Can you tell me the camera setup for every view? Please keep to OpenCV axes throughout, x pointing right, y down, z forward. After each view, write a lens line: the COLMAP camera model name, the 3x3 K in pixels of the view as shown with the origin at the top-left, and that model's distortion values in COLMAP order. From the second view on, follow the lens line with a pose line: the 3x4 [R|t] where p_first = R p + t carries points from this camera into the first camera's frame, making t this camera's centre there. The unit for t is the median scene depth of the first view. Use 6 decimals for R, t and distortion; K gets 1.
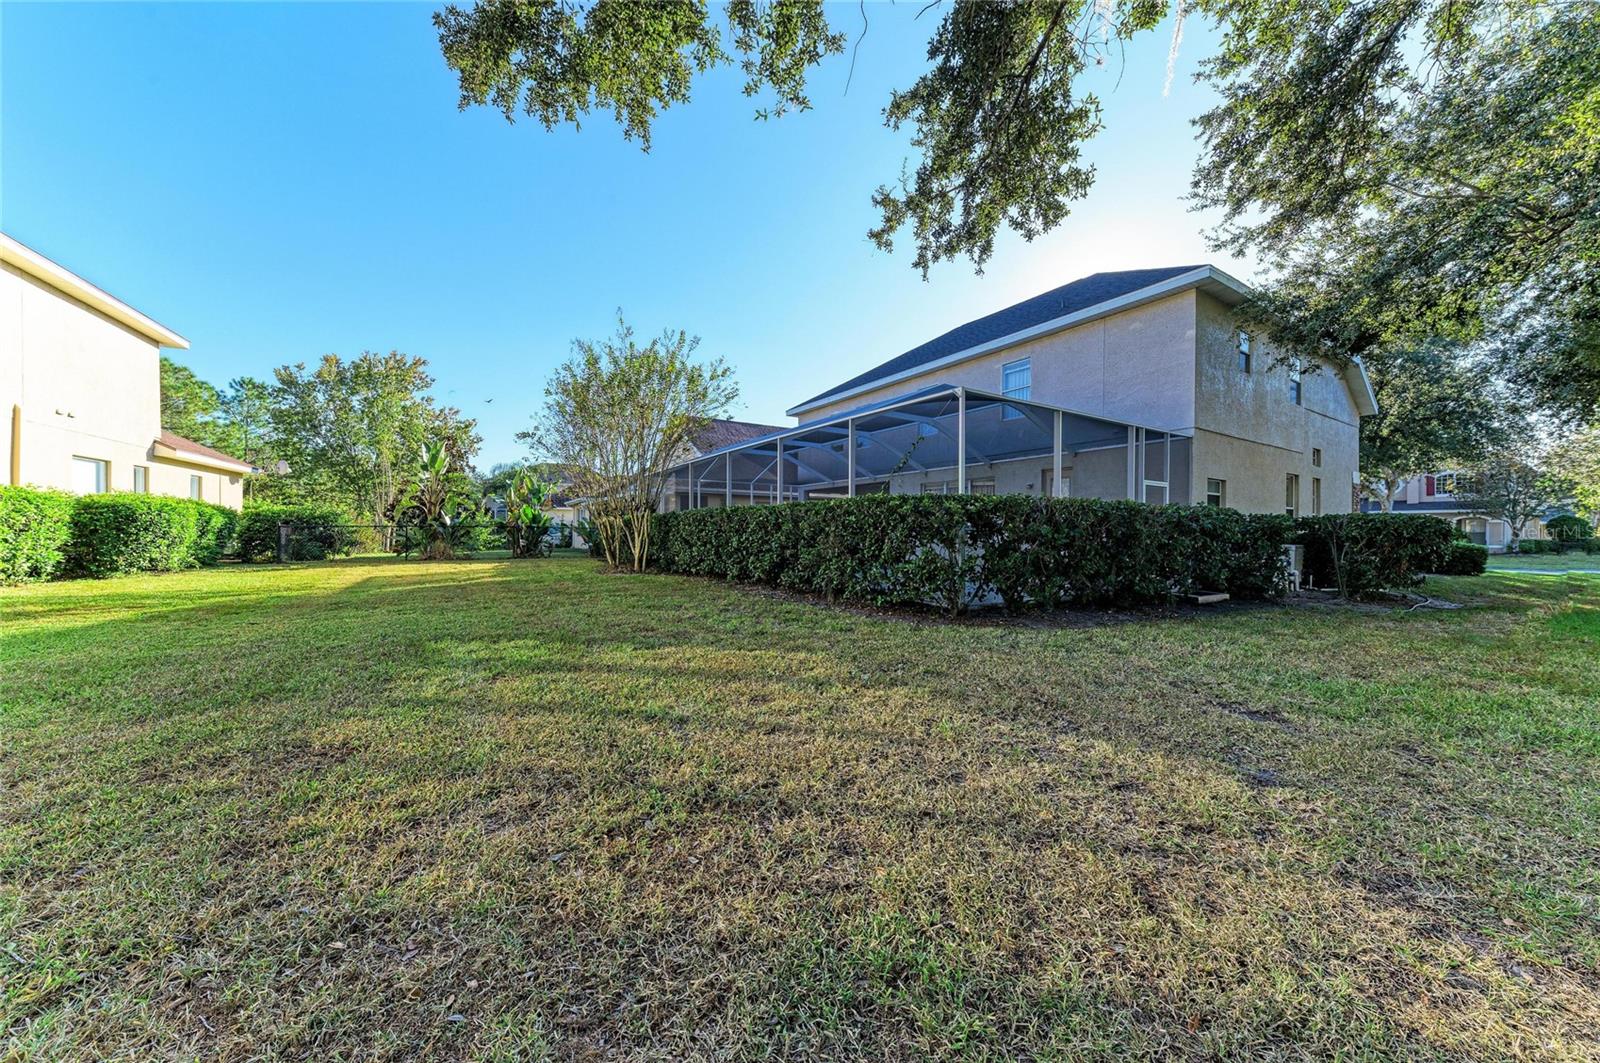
lens RADIAL K [[522.6, 0, 806.9], [0, 522.6, 531.9], [0, 0, 1]] dist [0.000870, 0.000037]
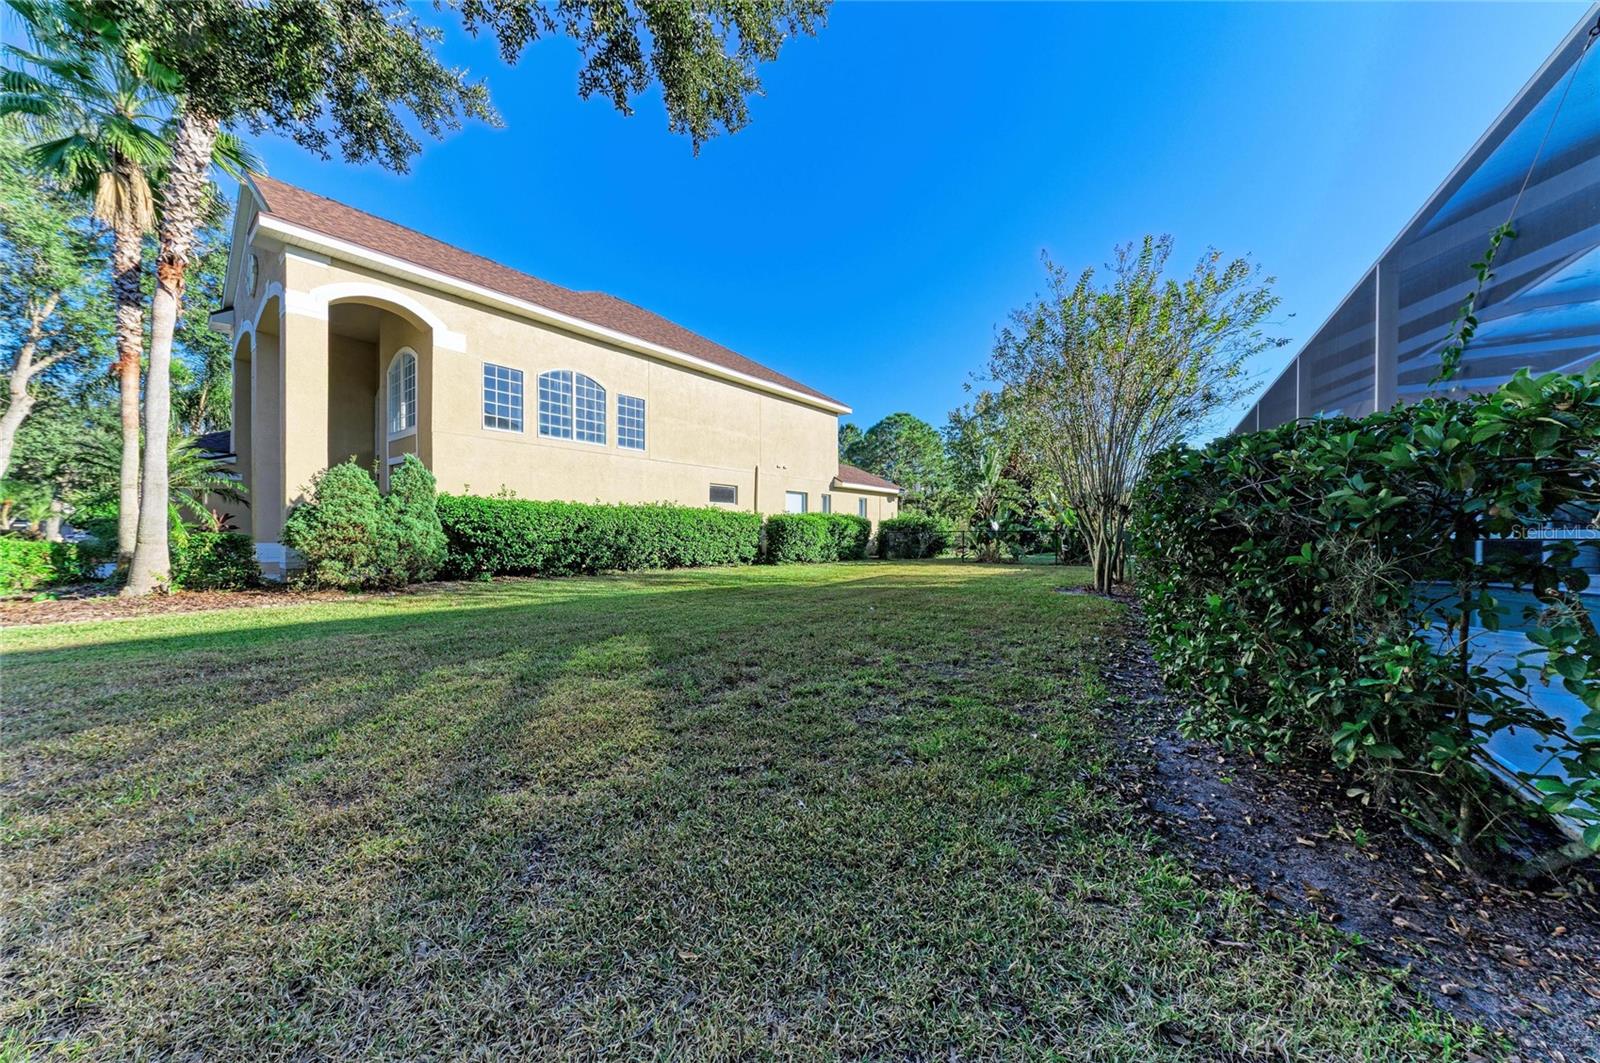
lens RADIAL K [[546.9, 0, 802.0], [0, 546.9, 532.1], [0, 0, 1]] dist [0.000912, 0.000000]
pose [[0.434254, -0.007961, -0.900755, 0.155201], [0.002350, 0.999968, -0.007705, -0.000614], [0.900787, 0.001229, 0.434259, 0.210436]]
